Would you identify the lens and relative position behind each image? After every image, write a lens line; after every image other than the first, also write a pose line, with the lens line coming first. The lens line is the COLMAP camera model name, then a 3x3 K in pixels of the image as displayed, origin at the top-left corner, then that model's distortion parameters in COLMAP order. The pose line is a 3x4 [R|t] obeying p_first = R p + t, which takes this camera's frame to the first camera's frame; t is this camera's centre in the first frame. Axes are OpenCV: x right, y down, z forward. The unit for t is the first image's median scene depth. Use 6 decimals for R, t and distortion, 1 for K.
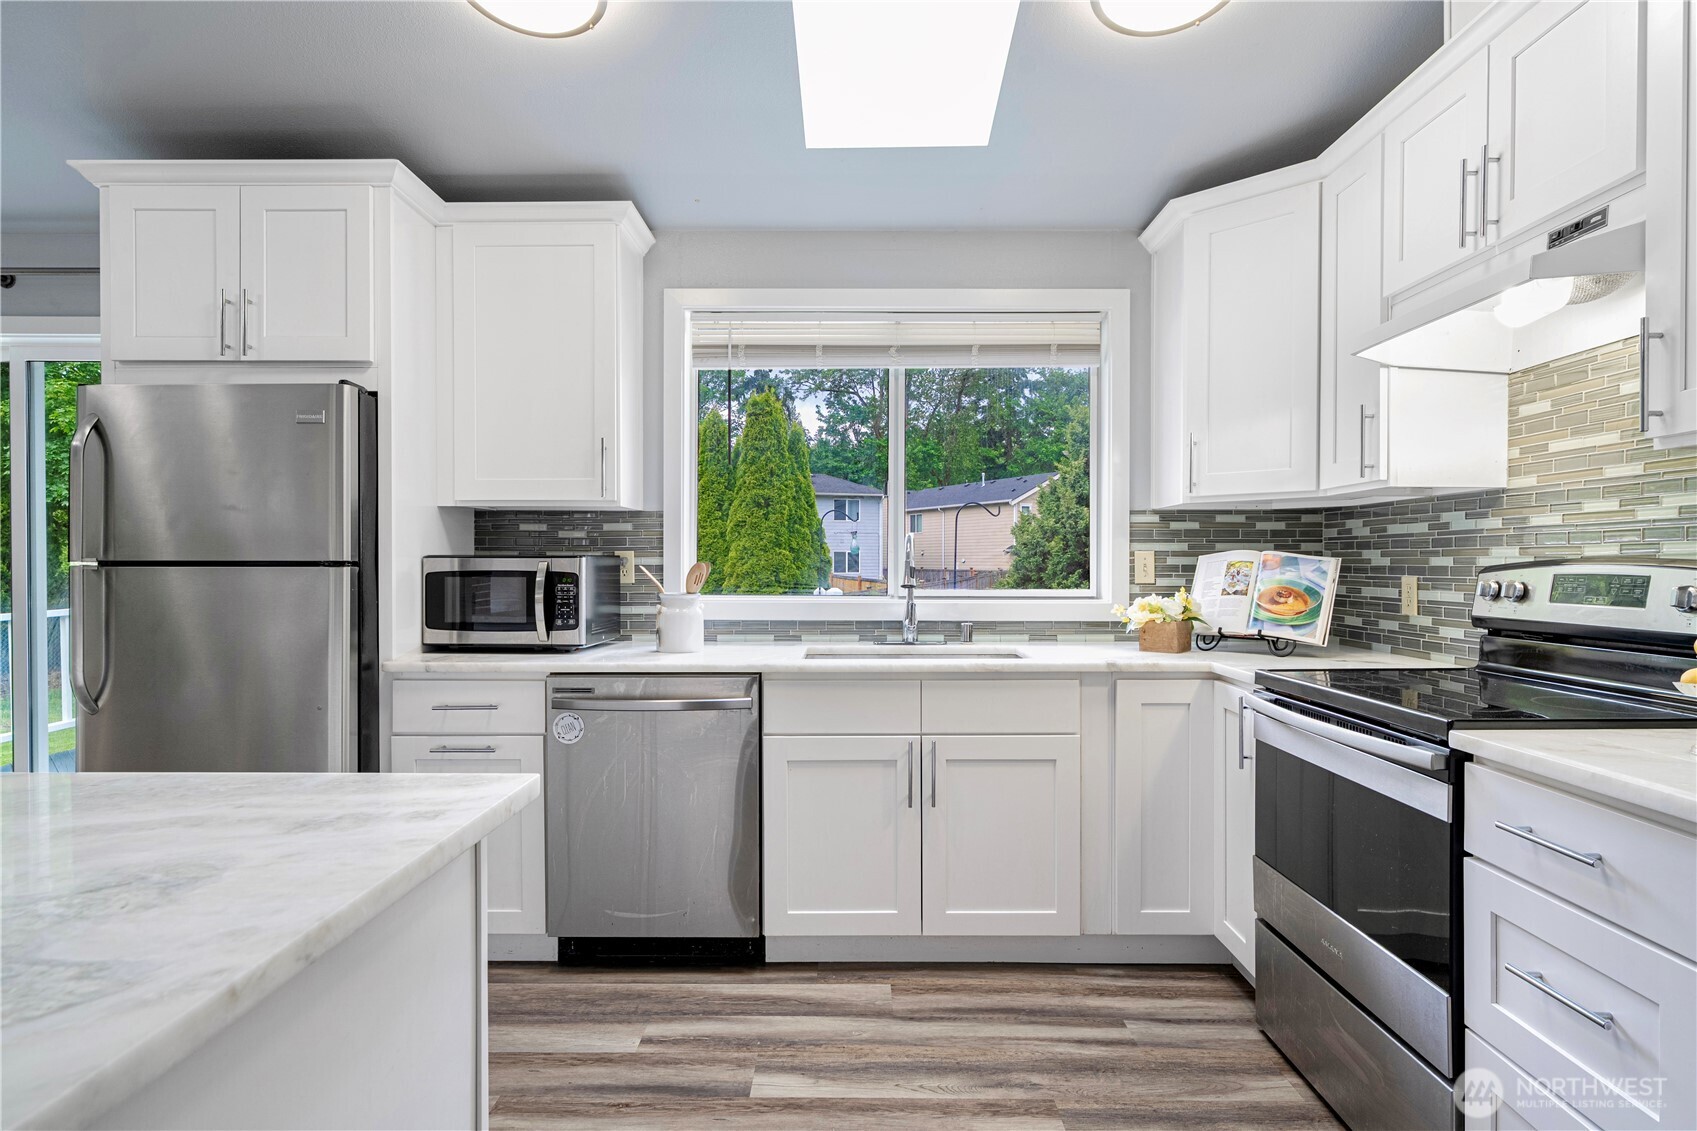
lens RADIAL K [[907.7, 0, 841.5], [0, 907.7, 565.7], [0, 0, 1]] dist [-0.000178, -0.000474]
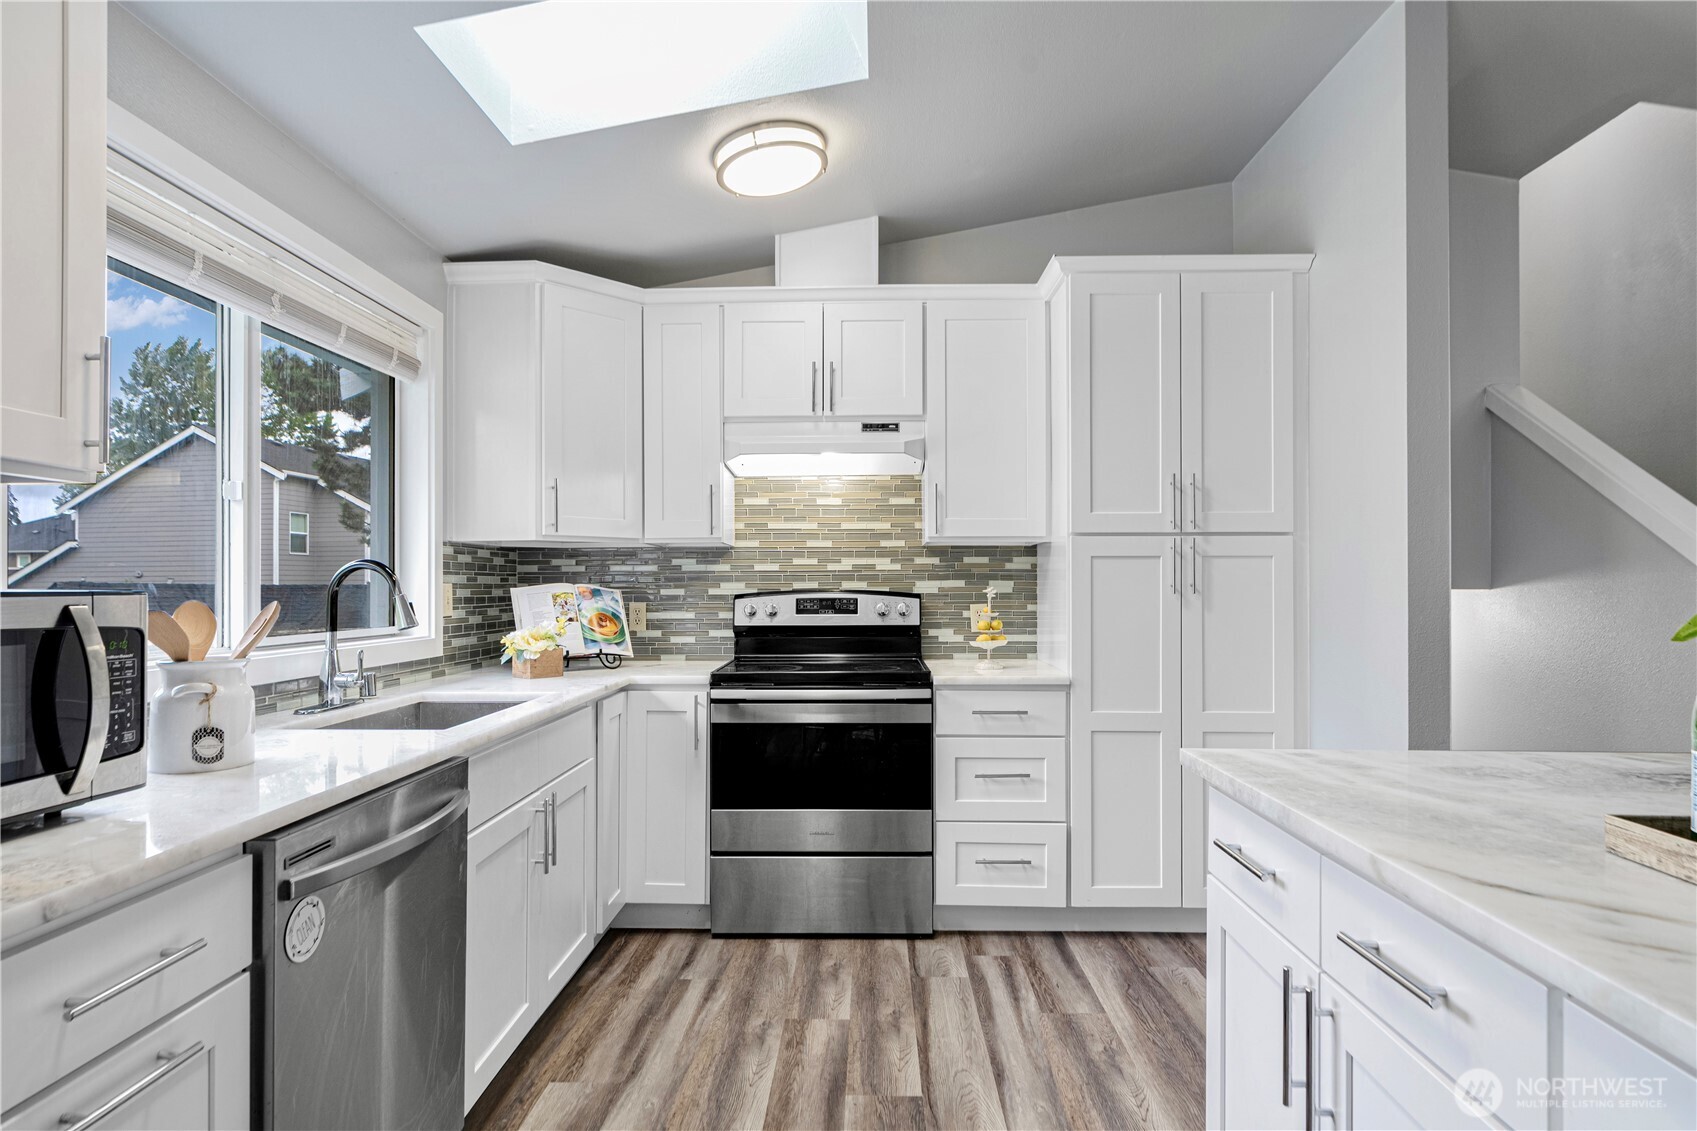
lens RADIAL K [[919.4, 0, 848.9], [0, 919.4, 577.9], [0, 0, 1]] dist [-0.001046, -0.000079]
pose [[0.015707, 0.009116, 0.999835, -0.804294], [0.008614, 0.999920, -0.009252, -0.010875], [-0.999840, 0.008758, 0.015628, 0.677579]]
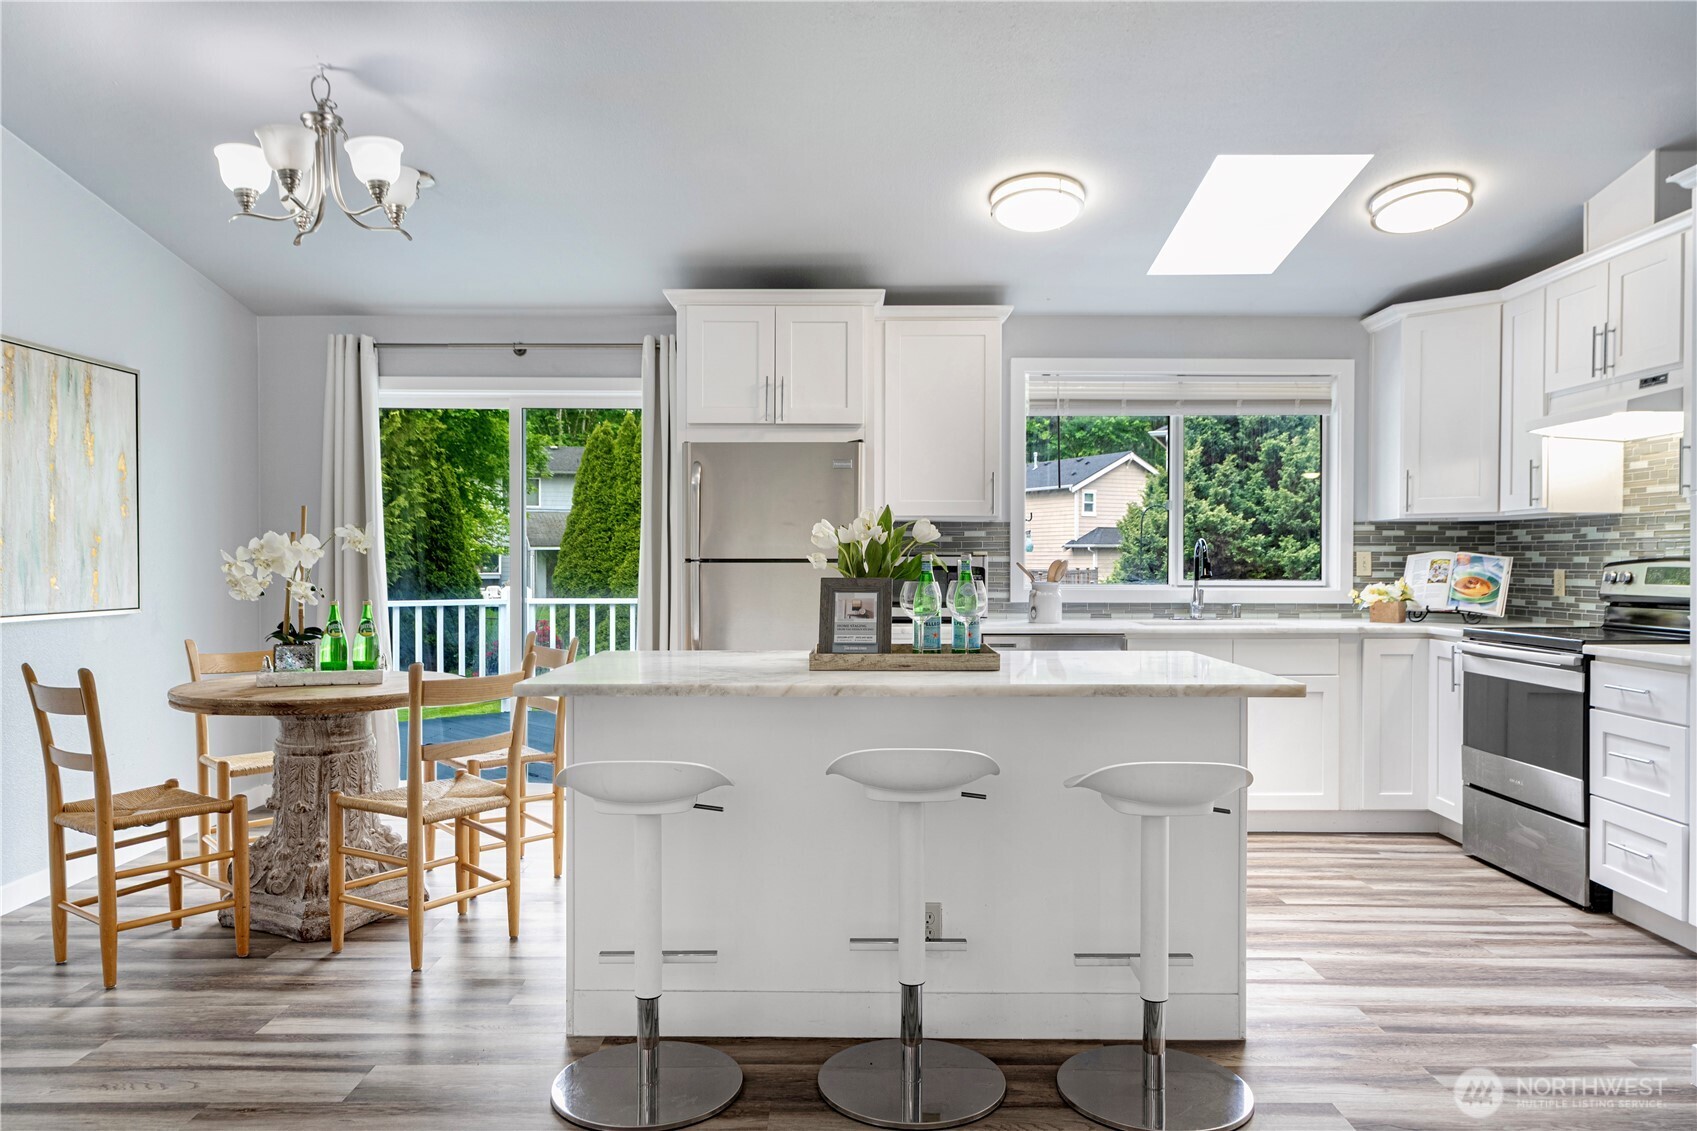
lens RADIAL K [[1145.0, 0, 843.0], [0, 1145.0, 571.8], [0, 0, 1]] dist [0.000546, 0.003417]
pose [[0.999969, 0.000727, 0.007832, -0.565127], [-0.000775, 0.999981, 0.006079, 0.004841], [-0.007828, -0.006084, 0.999951, -0.870885]]
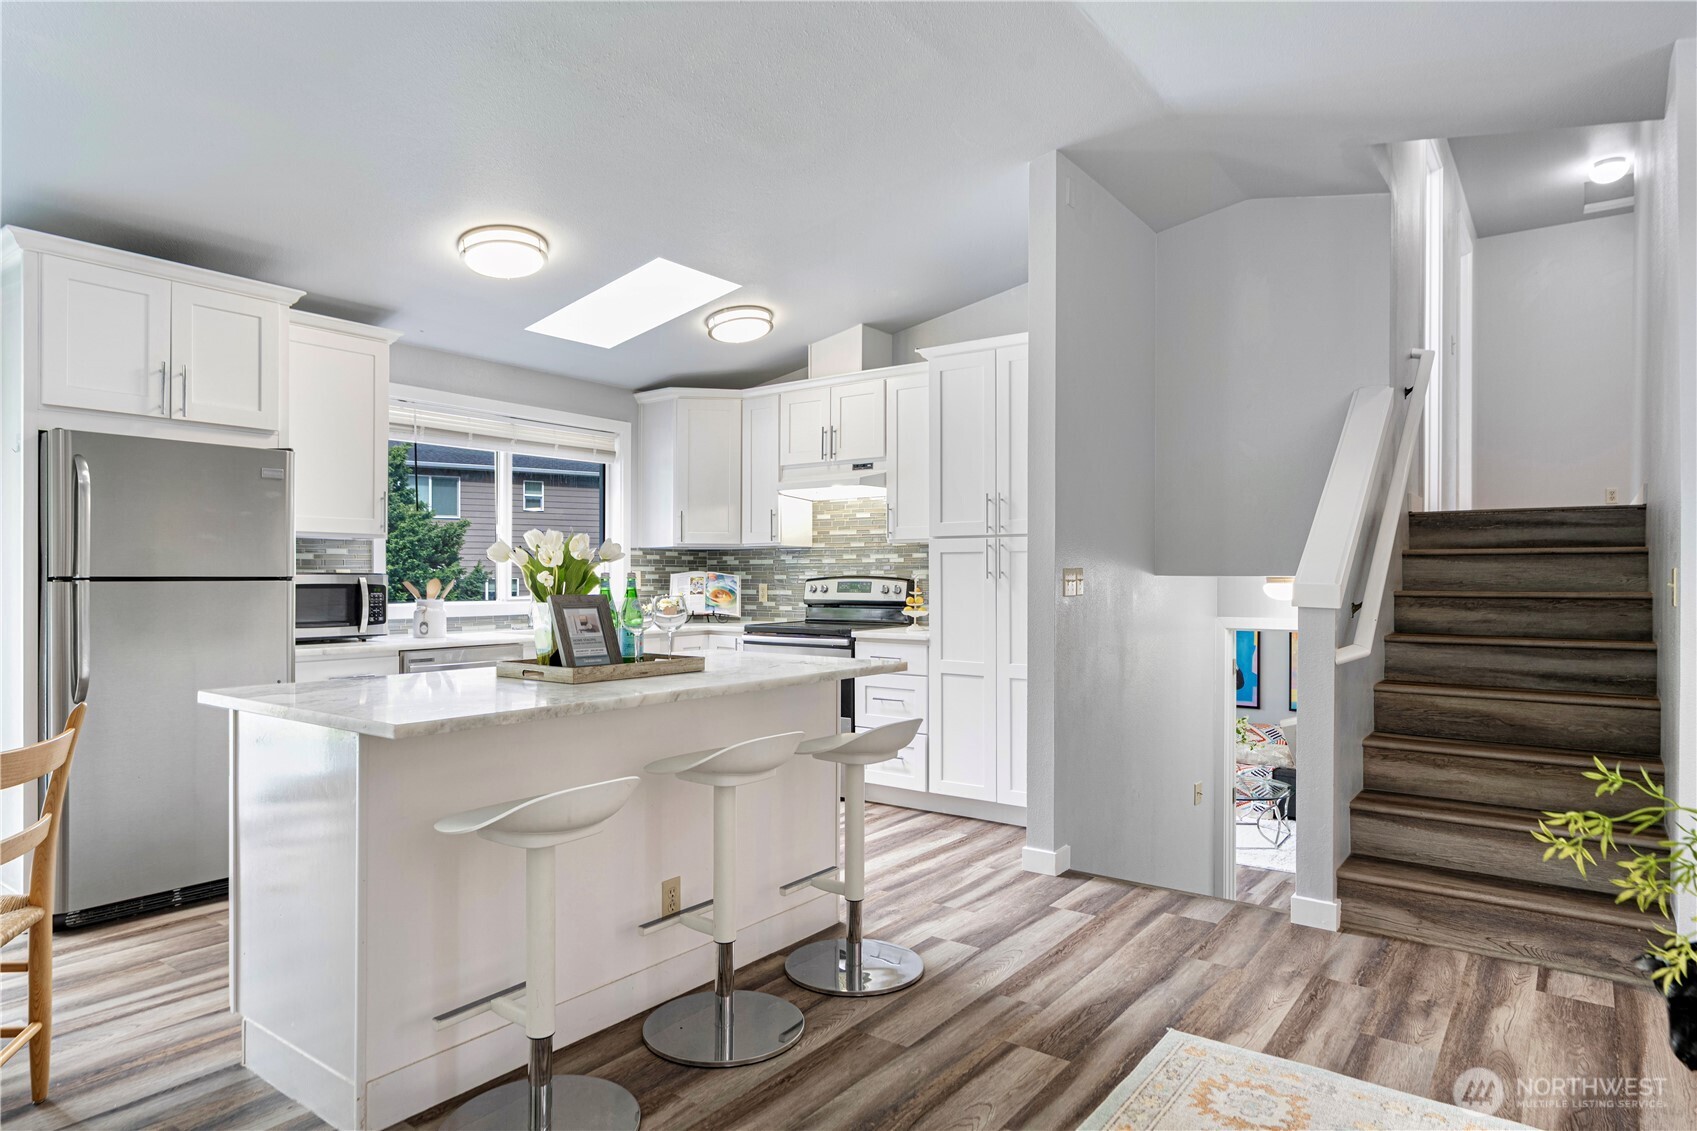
lens RADIAL K [[1001.8, 0, 841.4], [0, 1001.8, 571.3], [0, 0, 1]] dist [0.000760, 0.000062]
pose [[0.586939, 0.004801, 0.809617, -1.244197], [0.003832, 0.999955, -0.008708, 0.003083], [-0.809622, 0.008213, 0.586894, -0.575287]]
